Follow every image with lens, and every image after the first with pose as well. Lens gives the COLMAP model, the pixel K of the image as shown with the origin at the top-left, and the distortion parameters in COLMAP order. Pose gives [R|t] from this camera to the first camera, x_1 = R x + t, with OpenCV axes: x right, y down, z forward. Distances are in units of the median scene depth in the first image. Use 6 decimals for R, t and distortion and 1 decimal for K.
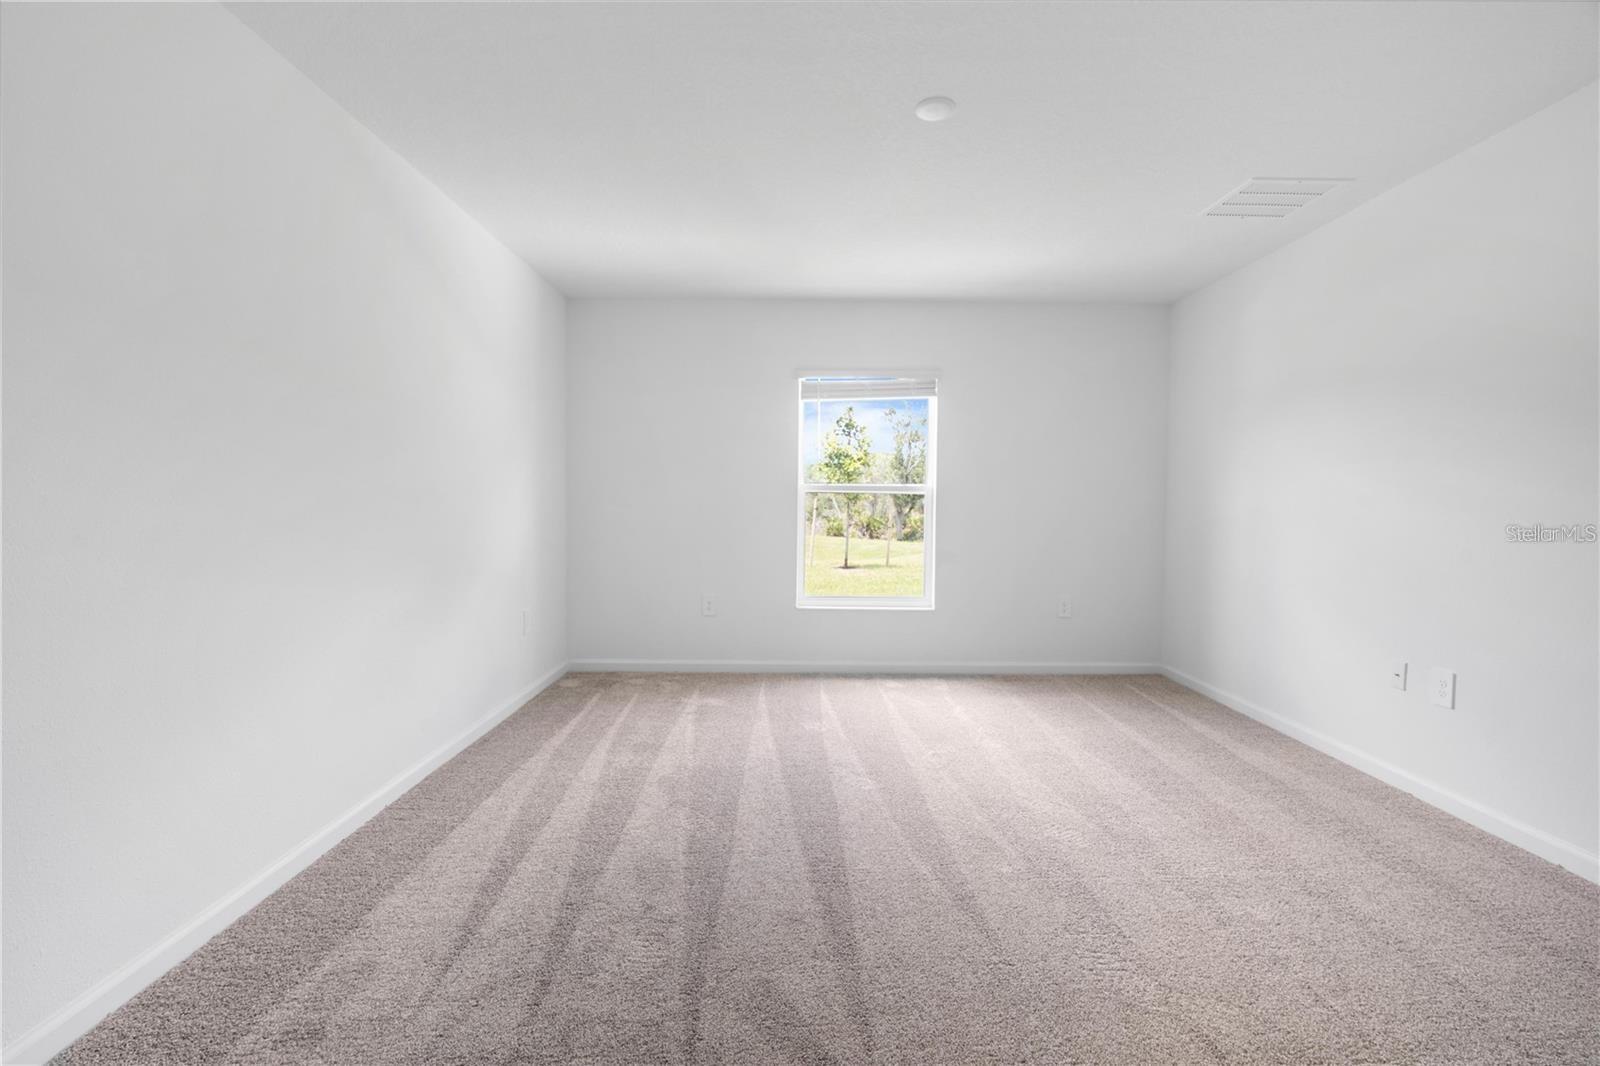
lens RADIAL K [[732.9, 0, 797.1], [0, 732.9, 498.8], [0, 0, 1]] dist [-0.002625, 0.000217]
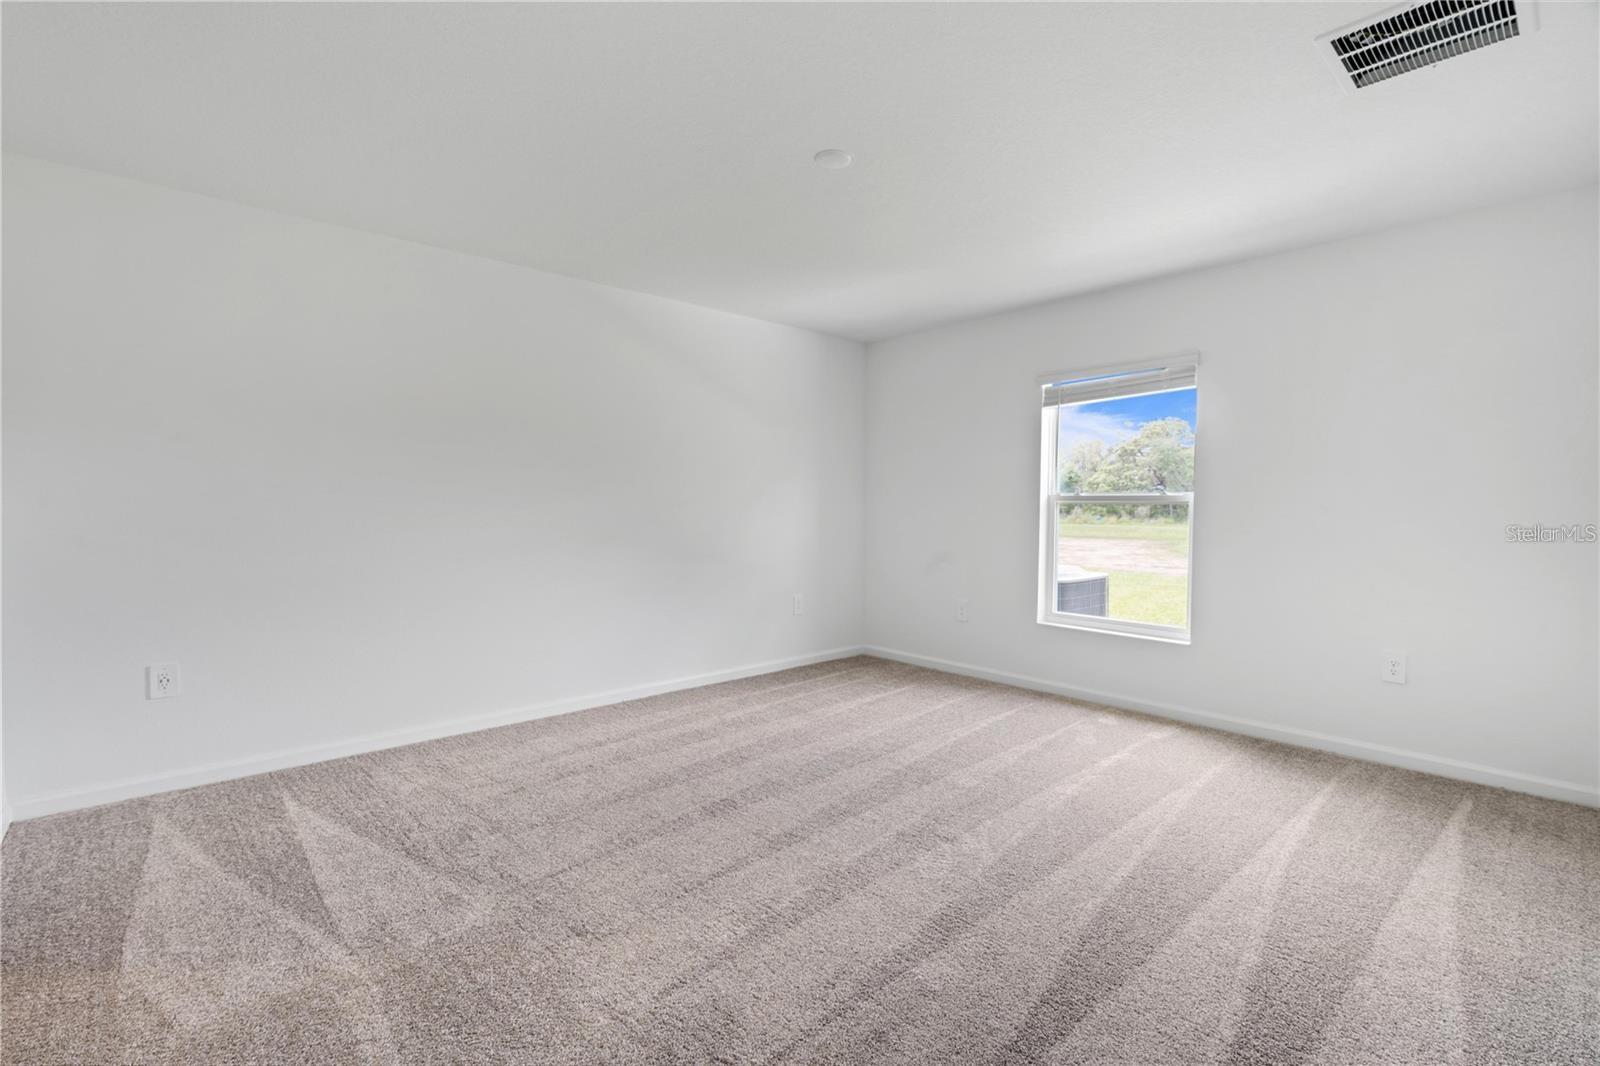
lens RADIAL K [[732.9, 0, 797.1], [0, 732.9, 498.8], [0, 0, 1]] dist [-0.002625, 0.000217]
pose [[0.657837, -0.009811, -0.753096, 0.562624], [0.002730, 0.999940, -0.010642, -0.005916], [0.753155, 0.004945, 0.657824, 0.133550]]
